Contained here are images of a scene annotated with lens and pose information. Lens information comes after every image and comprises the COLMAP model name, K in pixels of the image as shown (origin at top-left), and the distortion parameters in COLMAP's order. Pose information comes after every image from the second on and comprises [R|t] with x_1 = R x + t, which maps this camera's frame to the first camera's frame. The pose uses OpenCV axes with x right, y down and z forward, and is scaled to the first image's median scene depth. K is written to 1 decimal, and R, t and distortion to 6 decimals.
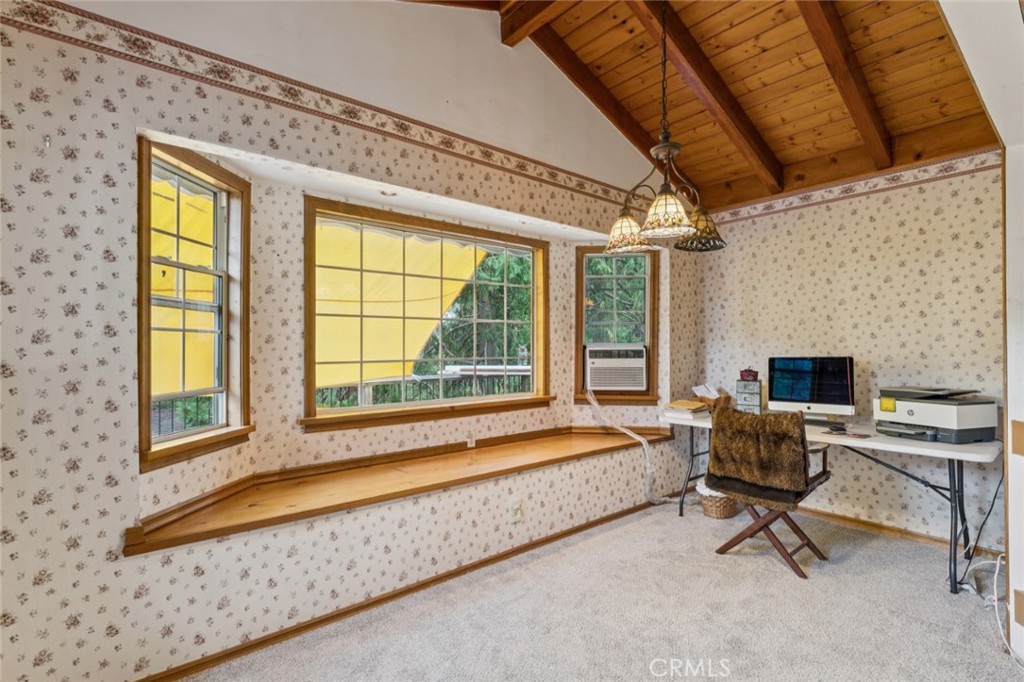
lens RADIAL K [[485.2, 0, 510.6], [0, 485.2, 343.7], [0, 0, 1]] dist [0.001160, -0.000263]
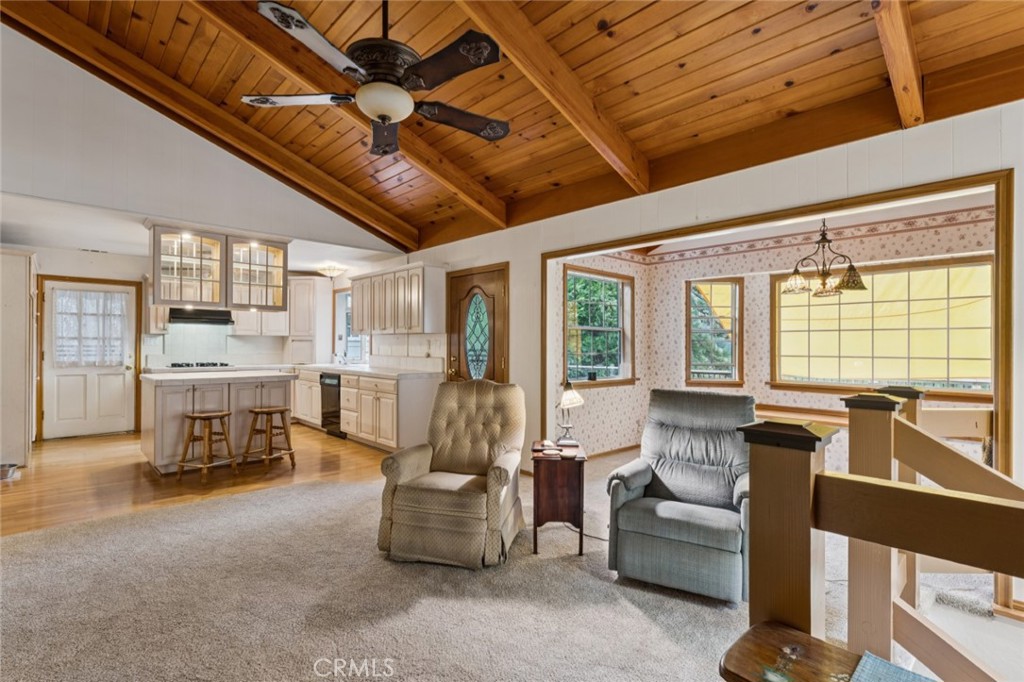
lens RADIAL K [[485.2, 0, 506.6], [0, 485.2, 345.0], [0, 0, 1]] dist [0.001160, -0.000263]
pose [[0.054330, 0.002074, -0.998521, 1.291589], [-0.000715, 0.999998, 0.002038, -0.006482], [0.998523, 0.000603, 0.054332, -0.194304]]
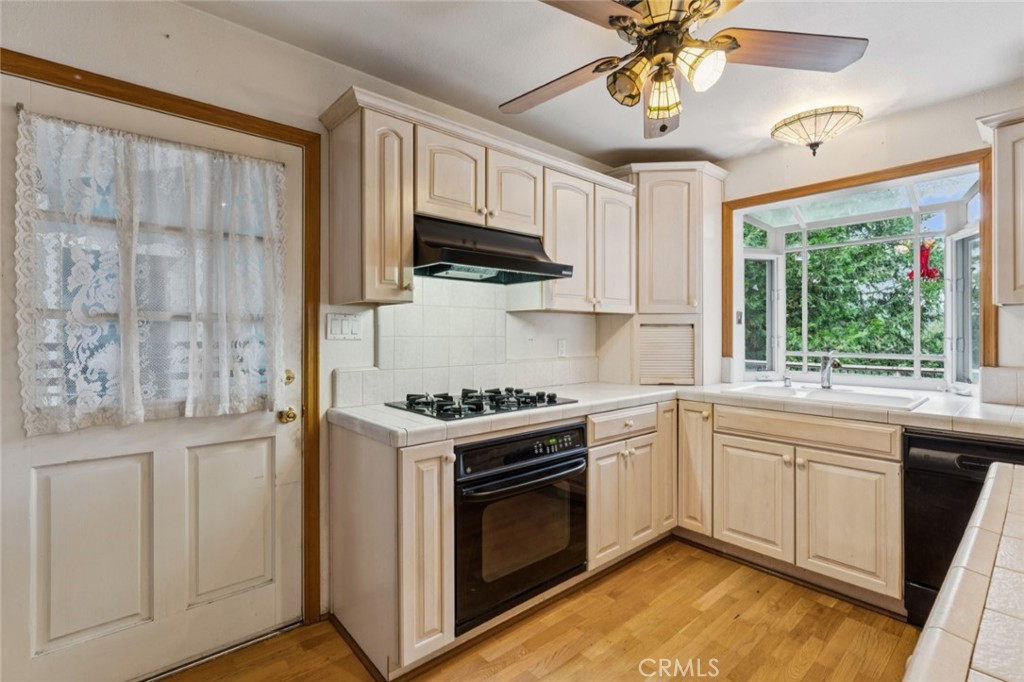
lens RADIAL K [[462.3, 0, 507.5], [0, 462.3, 337.4], [0, 0, 1]] dist [-0.007073, 0.002789]
pose [[0.020457, 0.007145, -0.999765, -0.201263], [0.003746, 0.999967, 0.007224, -0.007103], [0.999784, -0.003893, 0.020430, -1.366288]]
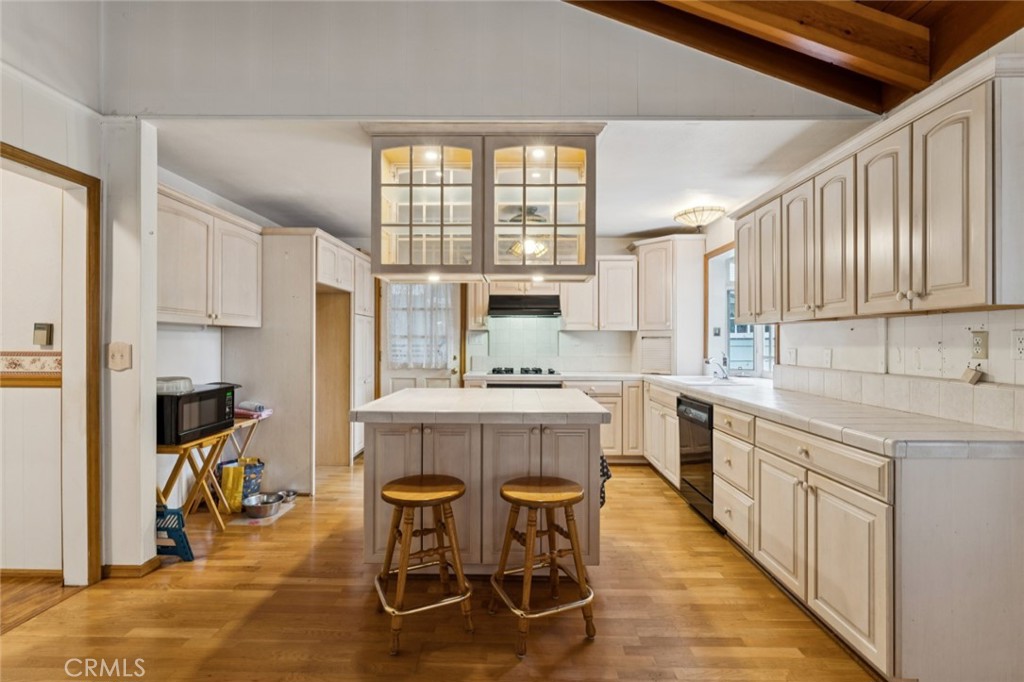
lens RADIAL K [[462.3, 0, 510.2], [0, 462.3, 340.5], [0, 0, 1]] dist [-0.007073, 0.002789]
pose [[-0.651450, -0.003128, -0.758685, 0.299360], [0.000878, 0.999988, -0.004877, -0.006432], [0.758691, -0.003843, -0.651439, -0.454141]]
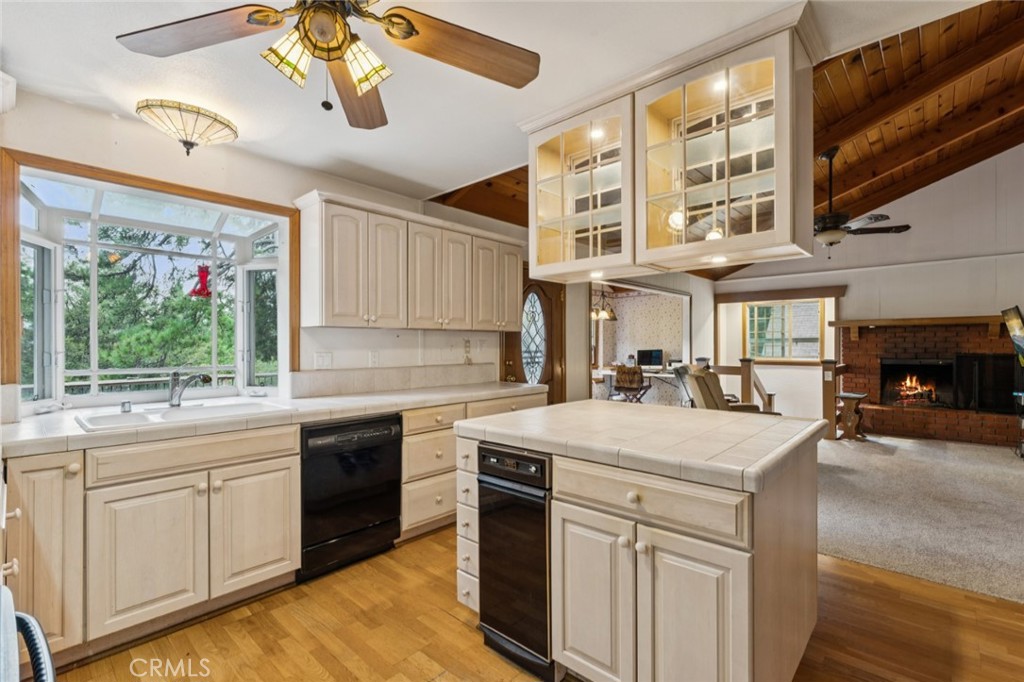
lens RADIAL K [[462.3, 0, 514.1], [0, 462.3, 347.4], [0, 0, 1]] dist [-0.007073, 0.002789]
pose [[0.991204, -0.001403, 0.132336, -0.542613], [0.000176, 0.999957, 0.009287, -0.012562], [-0.132344, -0.009182, 0.991161, -1.601416]]
